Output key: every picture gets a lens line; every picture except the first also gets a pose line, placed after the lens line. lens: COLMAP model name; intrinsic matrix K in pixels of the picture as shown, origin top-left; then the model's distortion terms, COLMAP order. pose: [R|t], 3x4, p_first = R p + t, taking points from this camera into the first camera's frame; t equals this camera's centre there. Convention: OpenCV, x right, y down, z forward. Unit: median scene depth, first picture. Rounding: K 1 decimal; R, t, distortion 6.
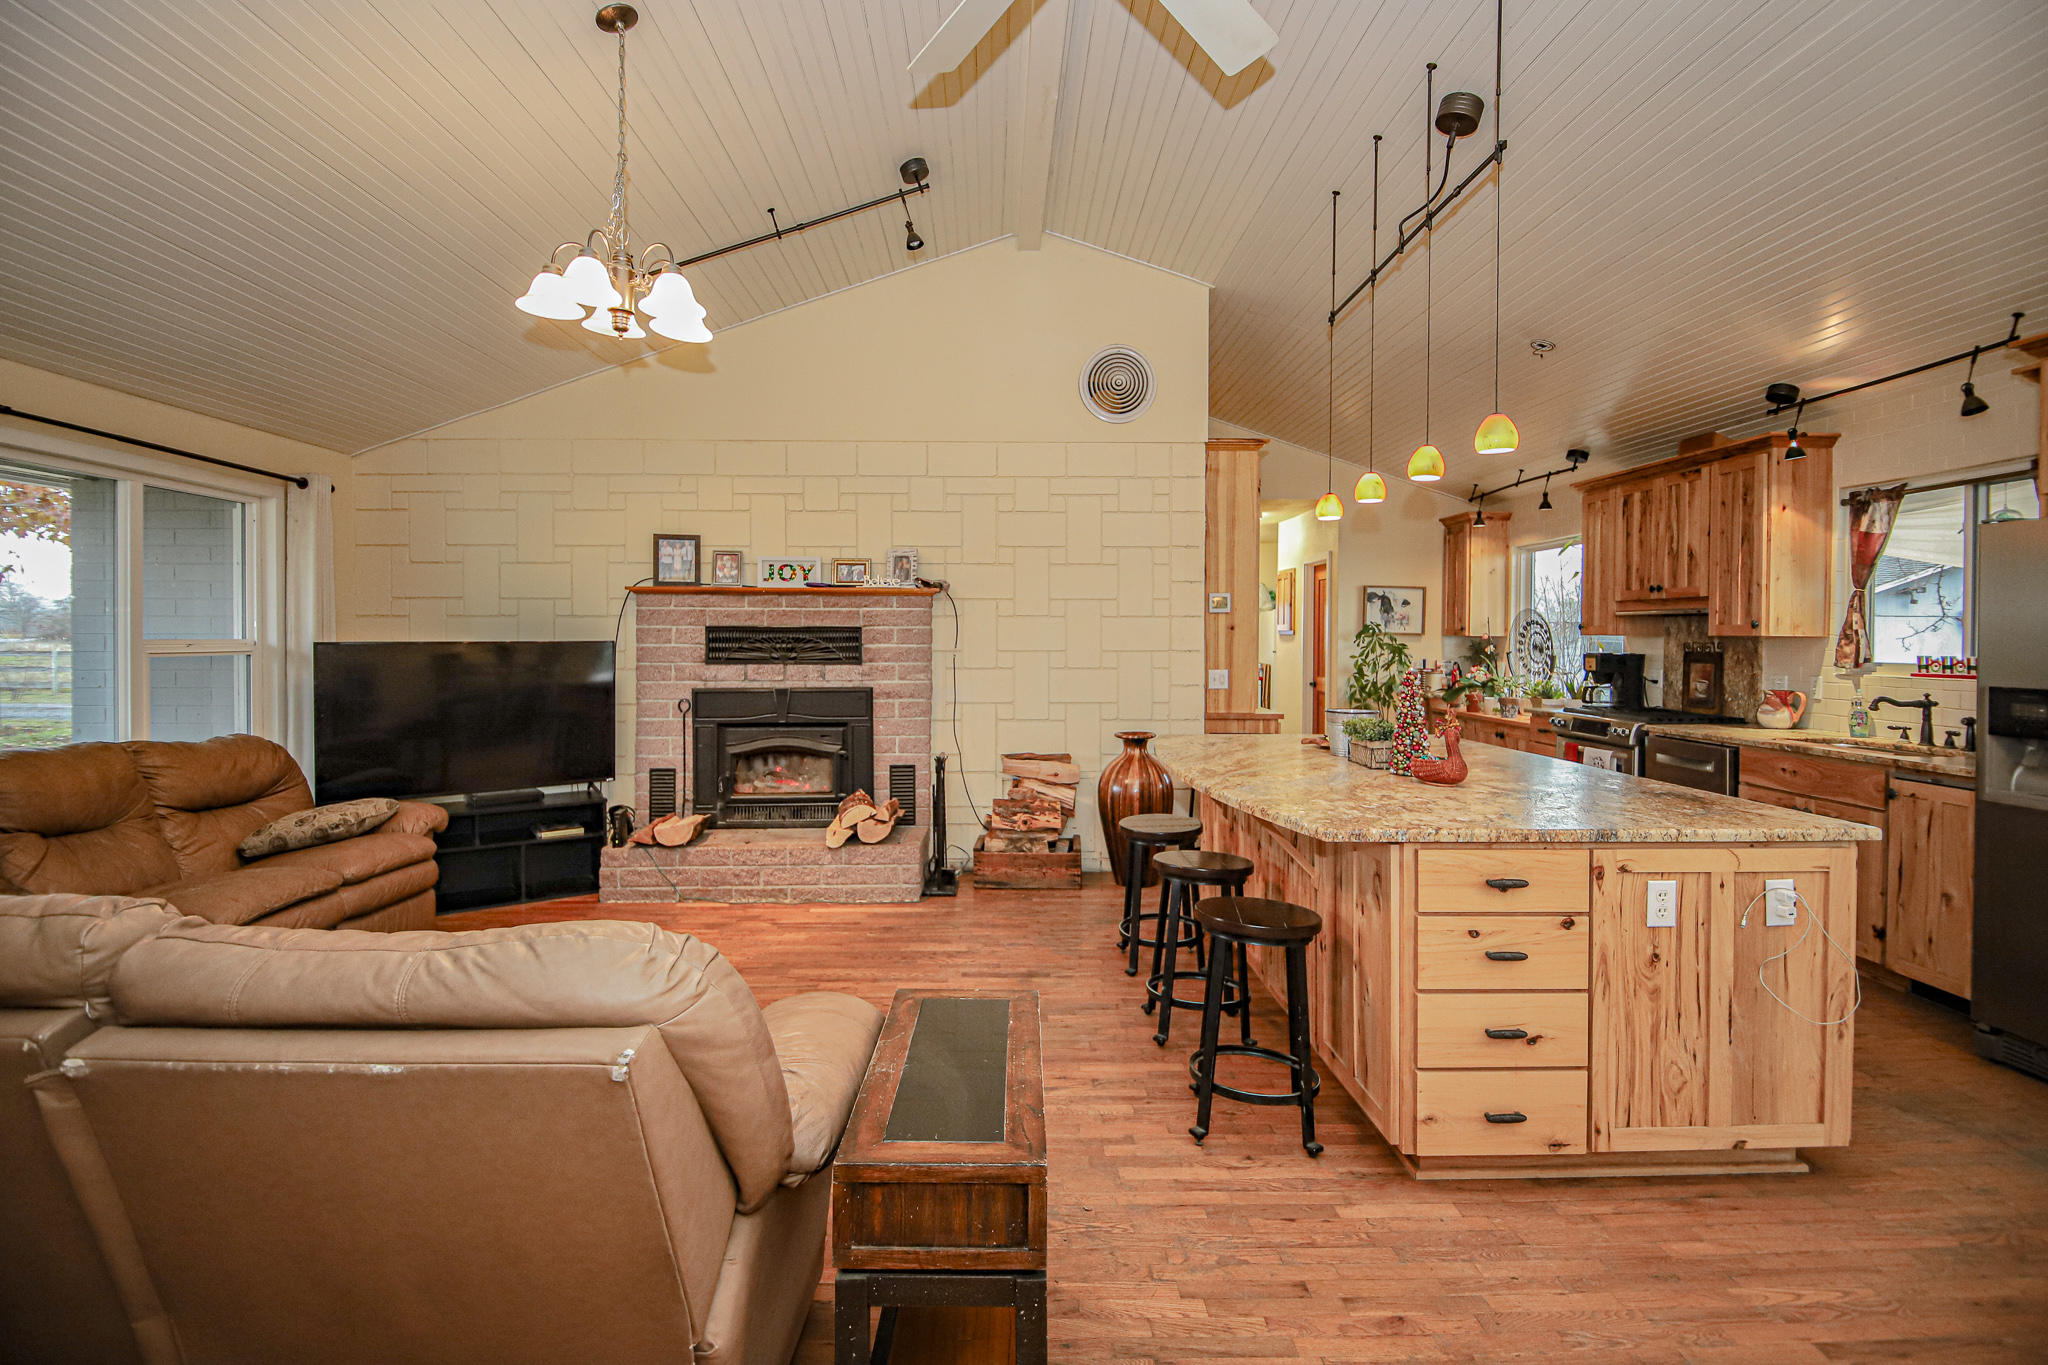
lens RADIAL K [[984.7, 0, 1022.1], [0, 984.7, 644.8], [0, 0, 1]] dist [0.039286, -0.040699]
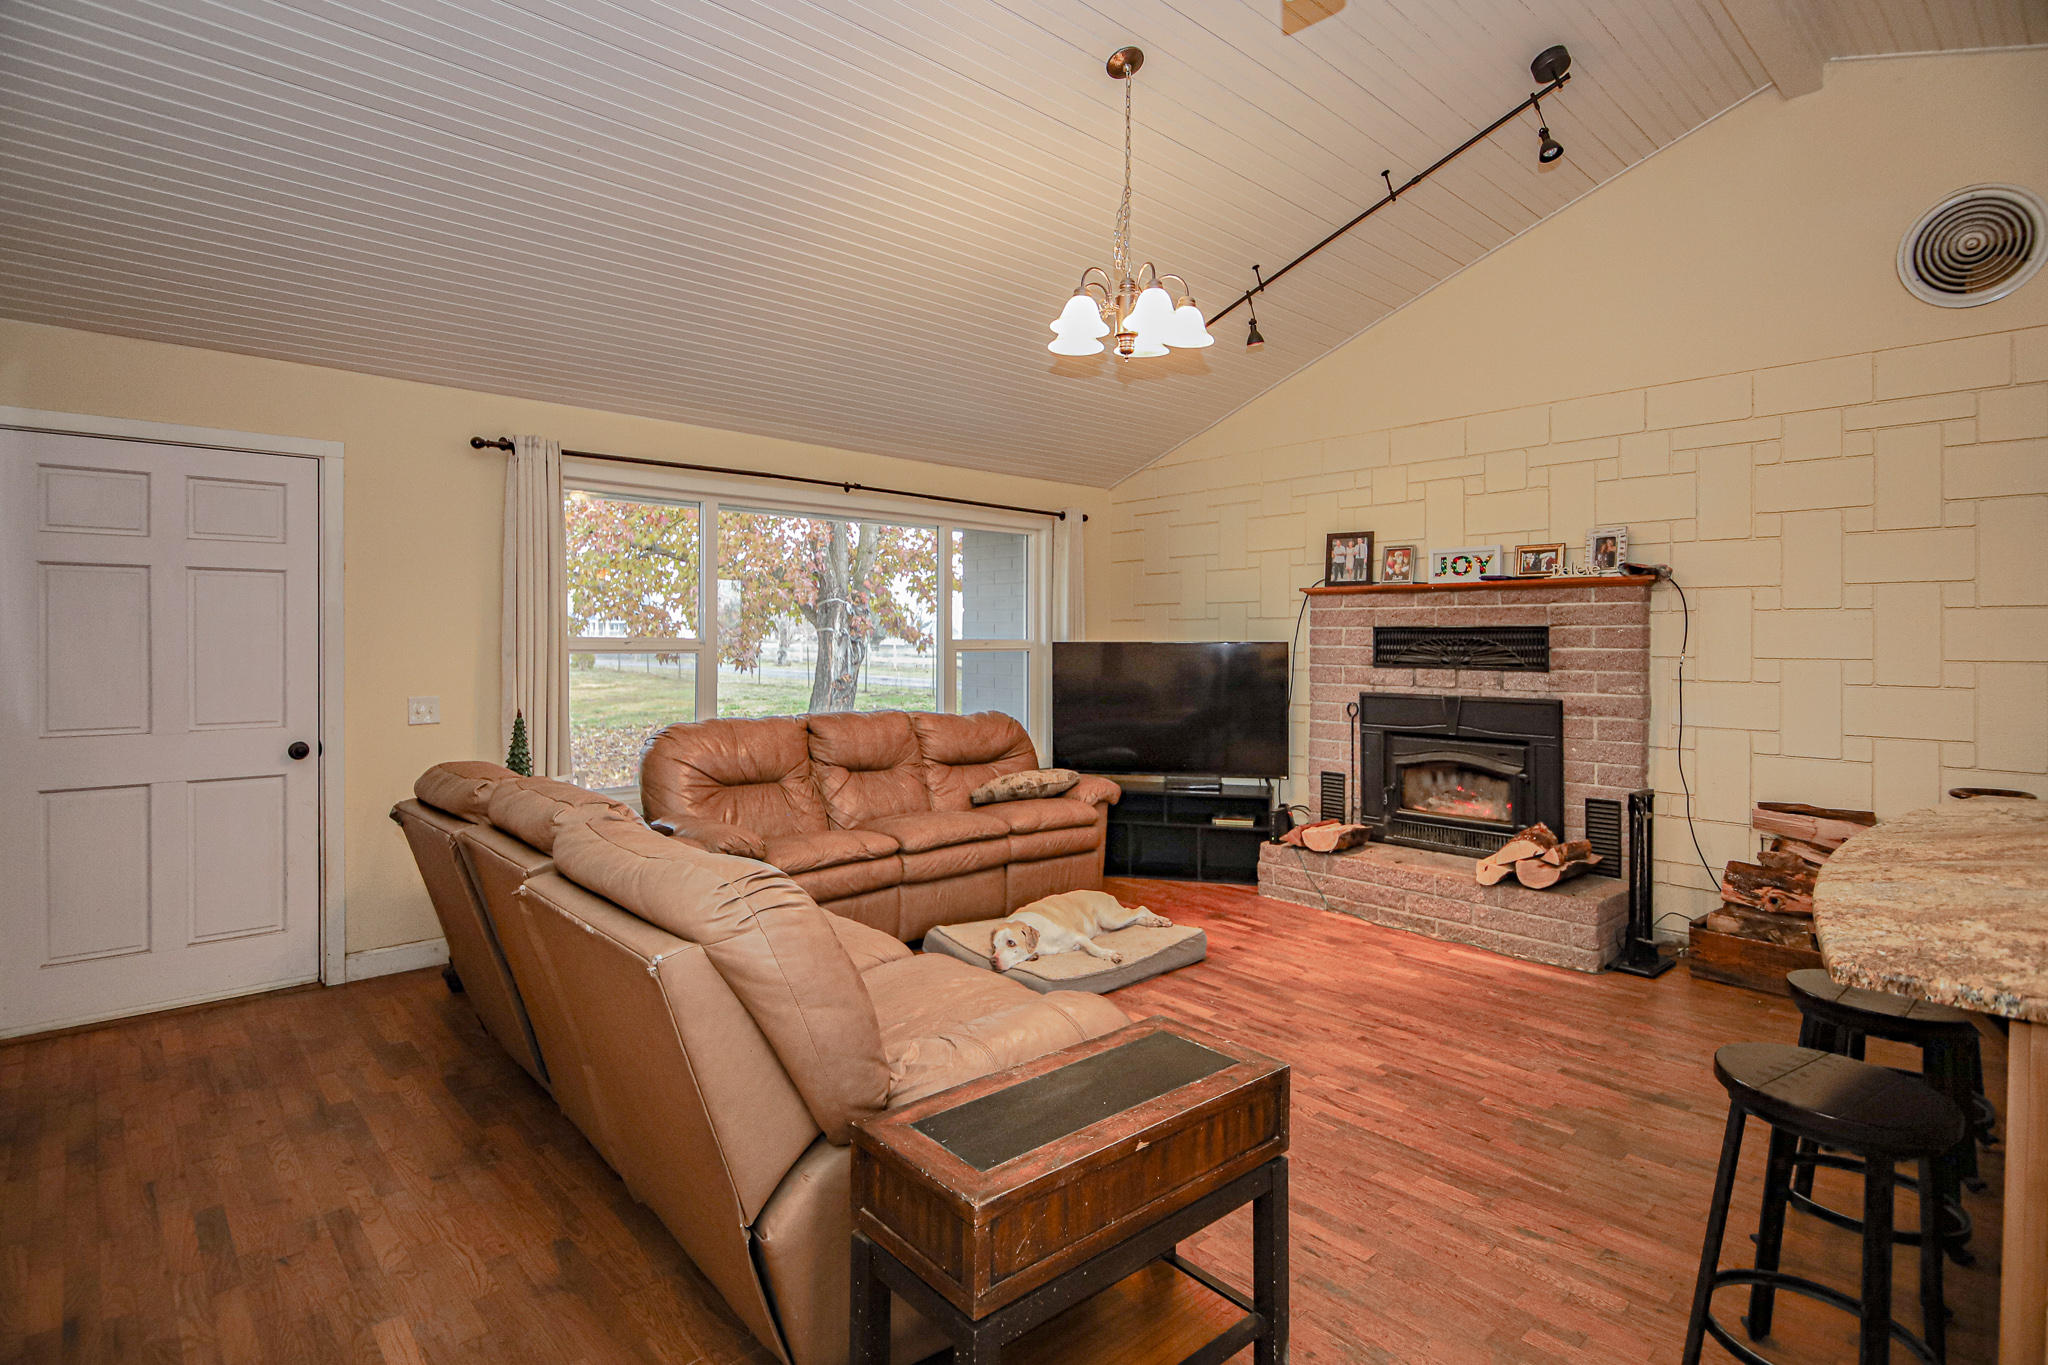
lens RADIAL K [[1017.1, 0, 1020.1], [0, 1017.1, 639.9], [0, 0, 1]] dist [0.043532, -0.049105]
pose [[0.659833, 0.002638, -0.751408, 0.193778], [-0.008594, 0.999955, -0.004037, 0.000347], [0.751363, 0.009121, 0.659826, 0.101037]]
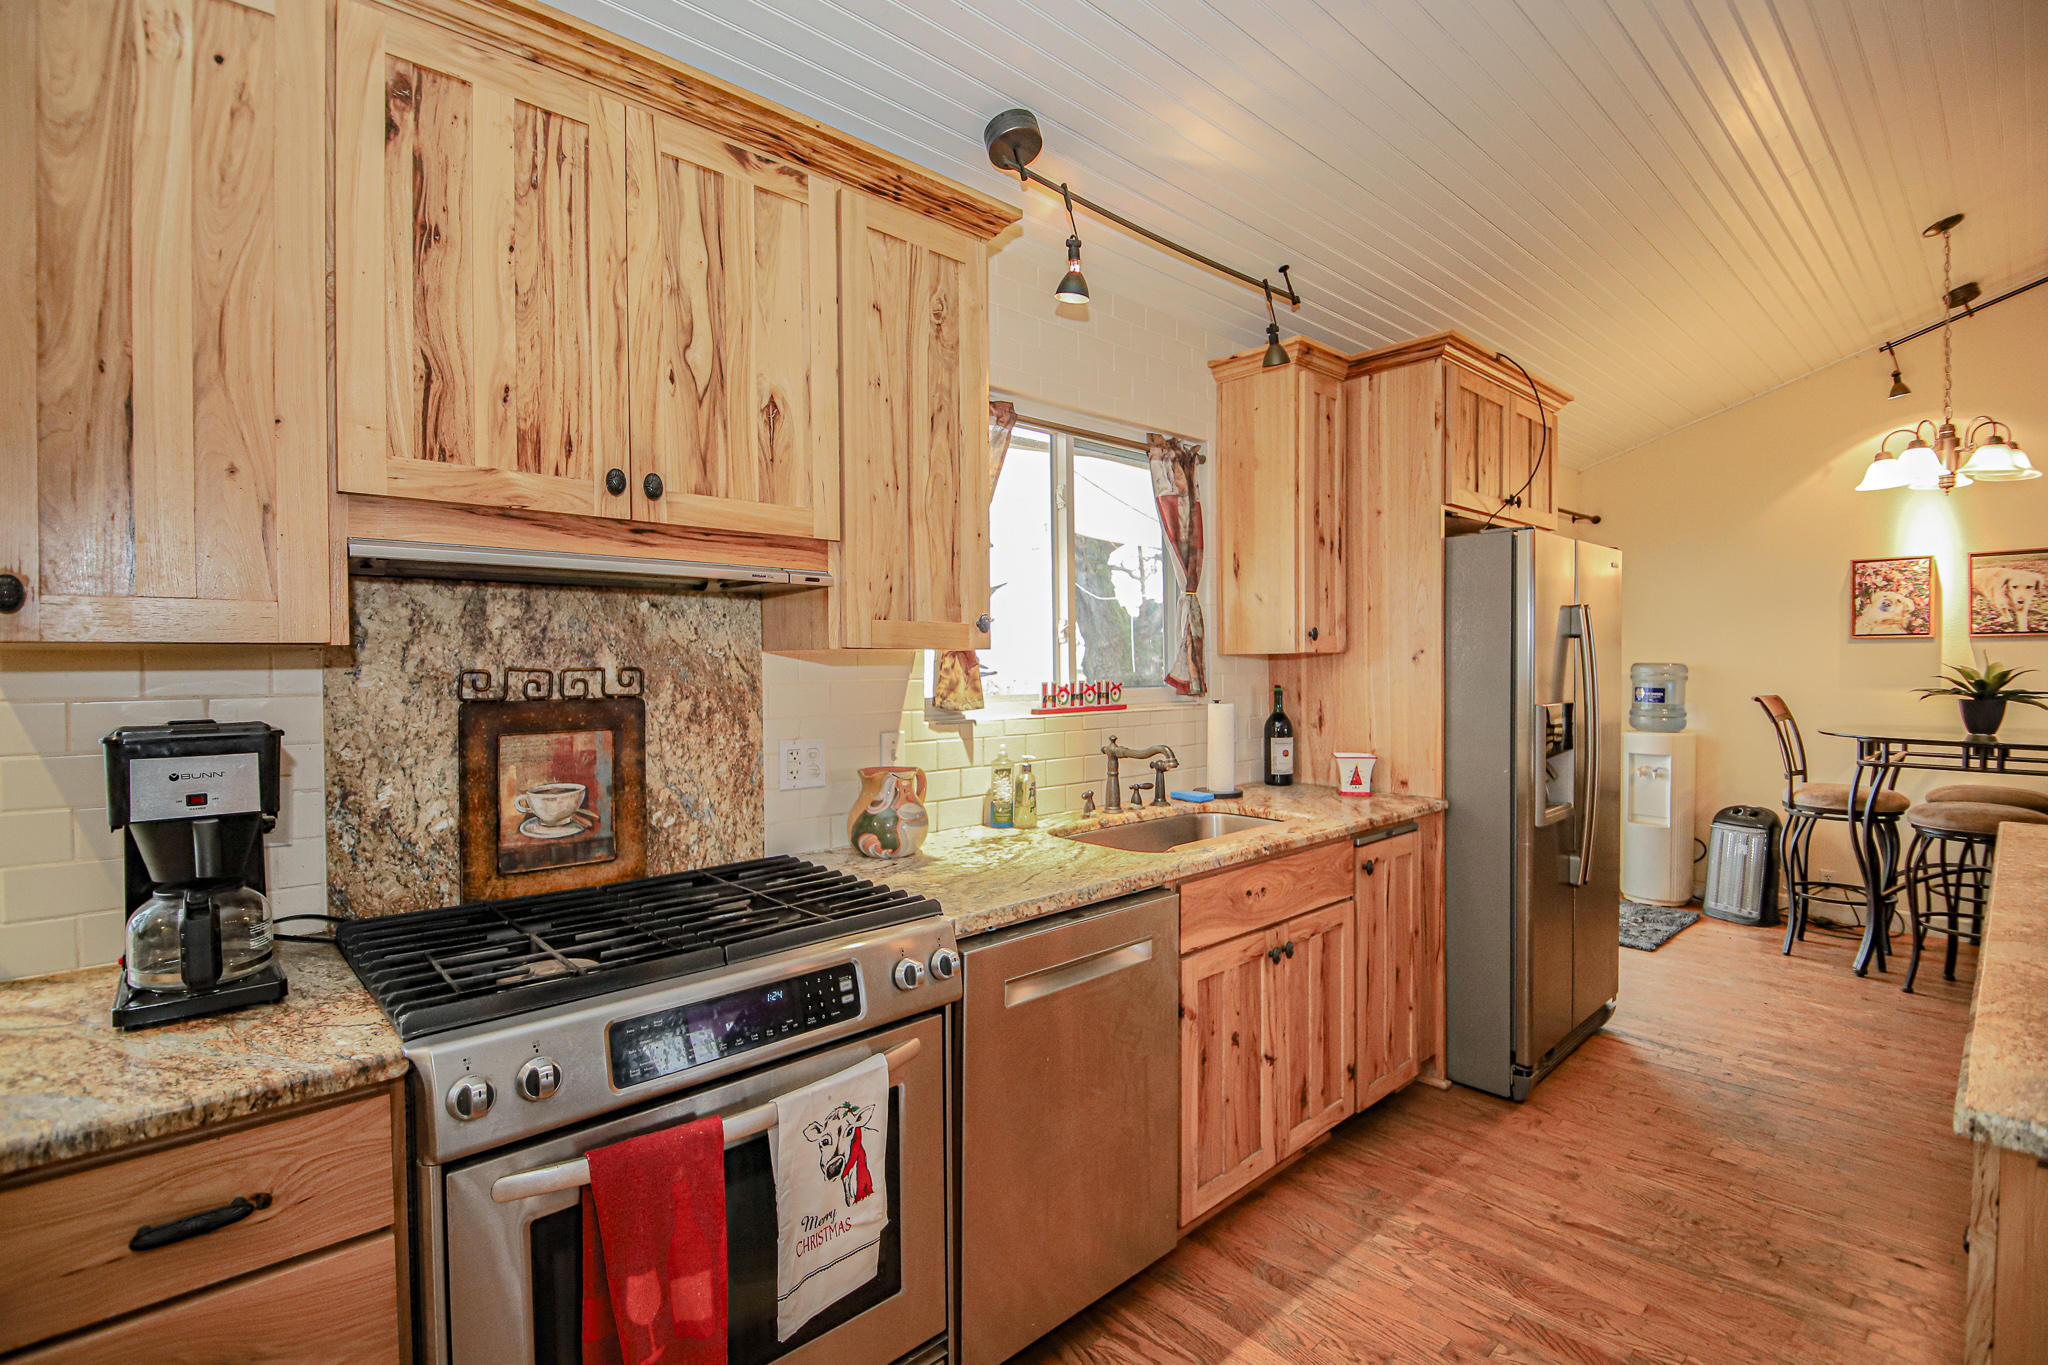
lens RADIAL K [[945.0, 0, 1039.0], [0, 945.0, 675.3], [0, 0, 1]] dist [0.017893, -0.022539]
pose [[-0.671103, -0.014454, 0.741223, 0.360042], [0.007432, 0.999629, 0.026222, -0.007253], [-0.741327, 0.023106, -0.670747, 1.123657]]
